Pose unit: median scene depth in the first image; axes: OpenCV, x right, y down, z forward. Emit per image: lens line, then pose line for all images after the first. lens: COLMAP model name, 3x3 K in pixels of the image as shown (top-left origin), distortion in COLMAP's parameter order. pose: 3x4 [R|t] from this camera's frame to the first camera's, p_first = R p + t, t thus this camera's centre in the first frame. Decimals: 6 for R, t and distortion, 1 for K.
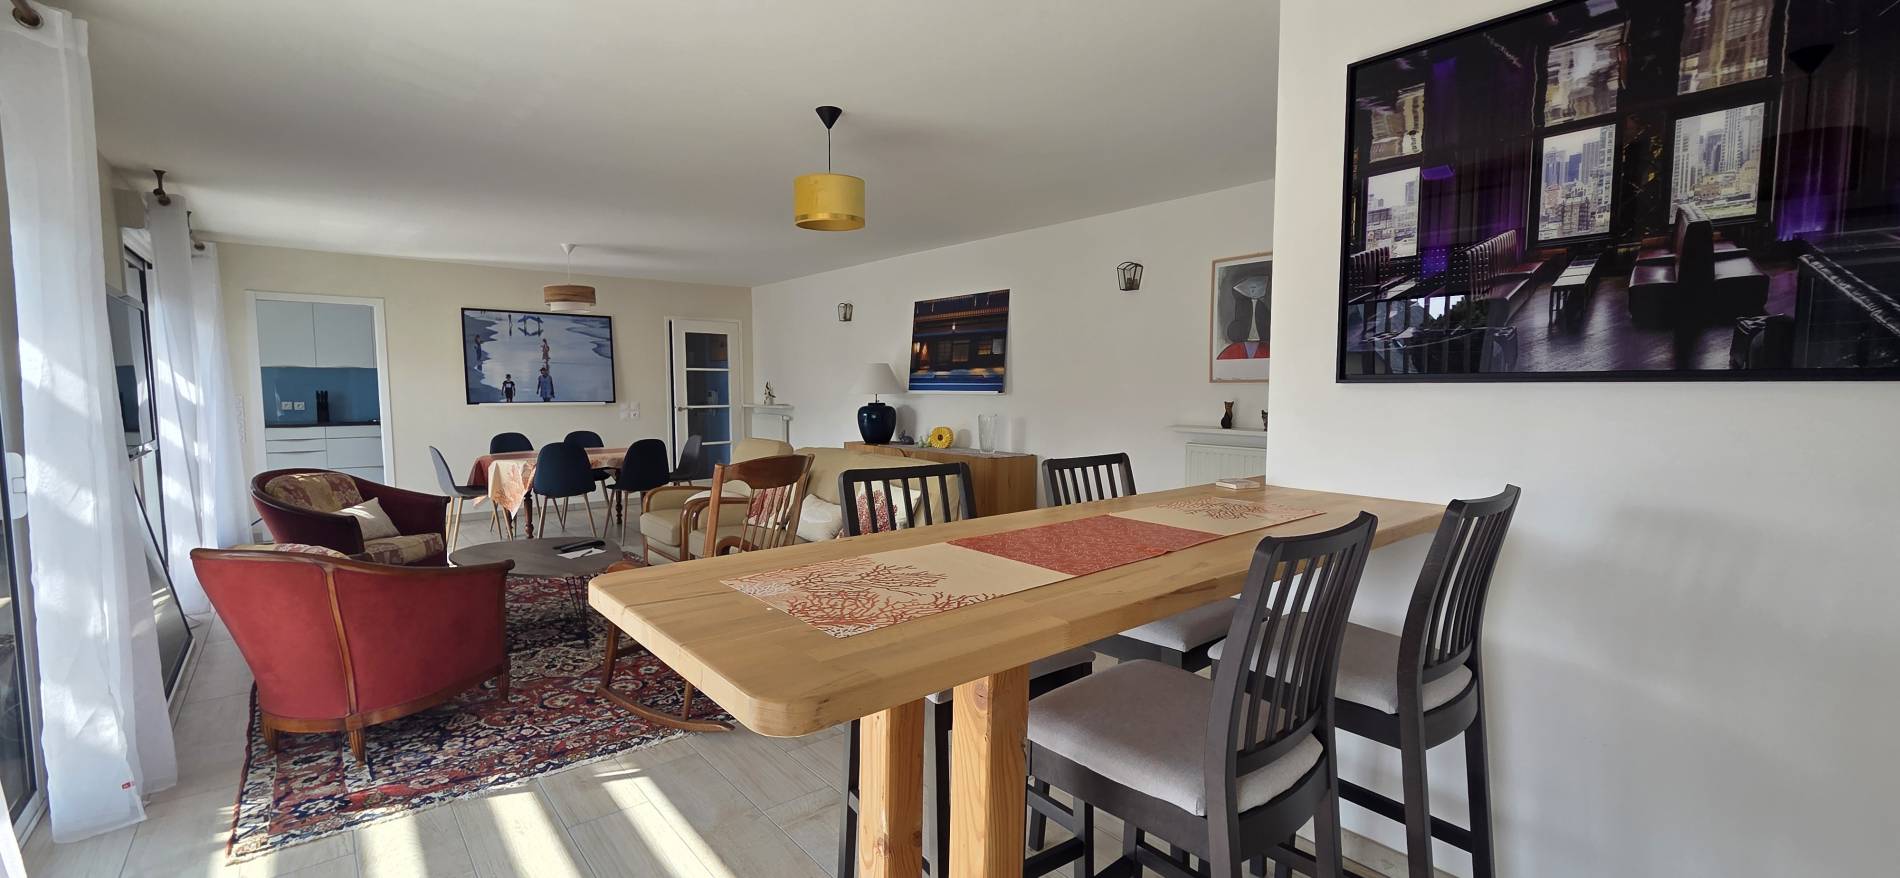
lens RADIAL K [[775.9, 0, 949.0], [0, 775.9, 443.8], [0, 0, 1]] dist [0.004912, 0.000451]
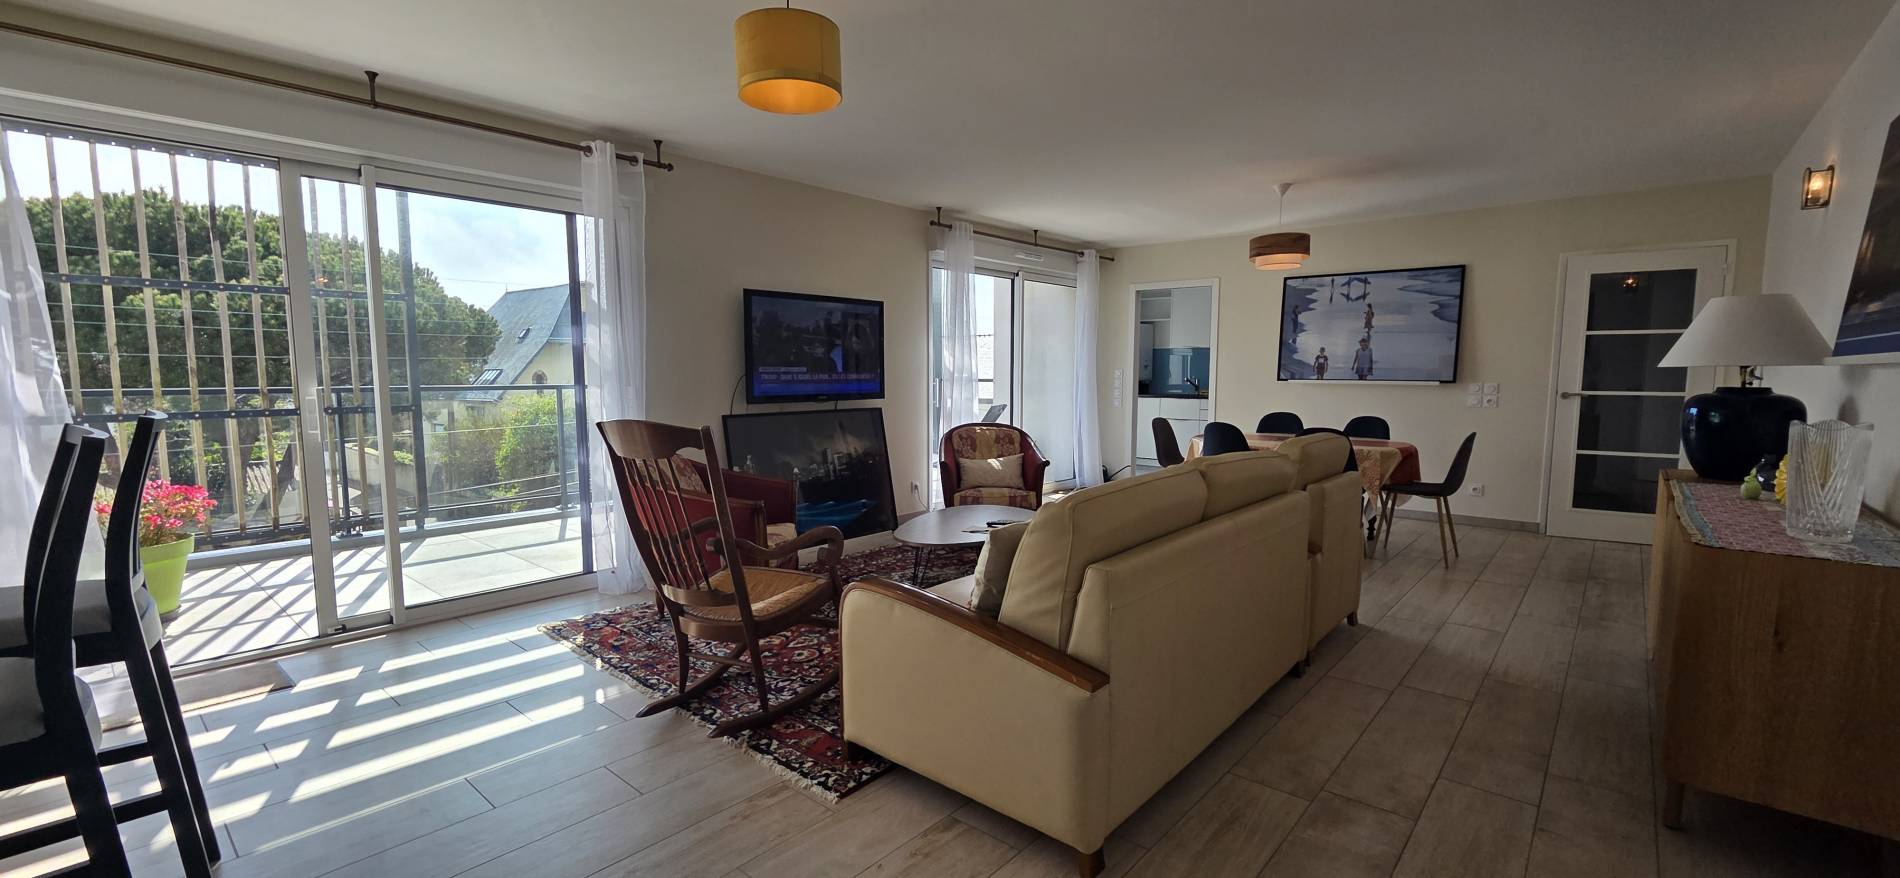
lens RADIAL K [[775.9, 0, 953.3], [0, 775.9, 443.6], [0, 0, 1]] dist [0.004912, 0.000451]
pose [[0.159802, 0.092514, -0.982804, 0.261907], [-0.080401, 0.993511, 0.080449, -0.020288], [0.983869, 0.066162, 0.166204, 0.492136]]
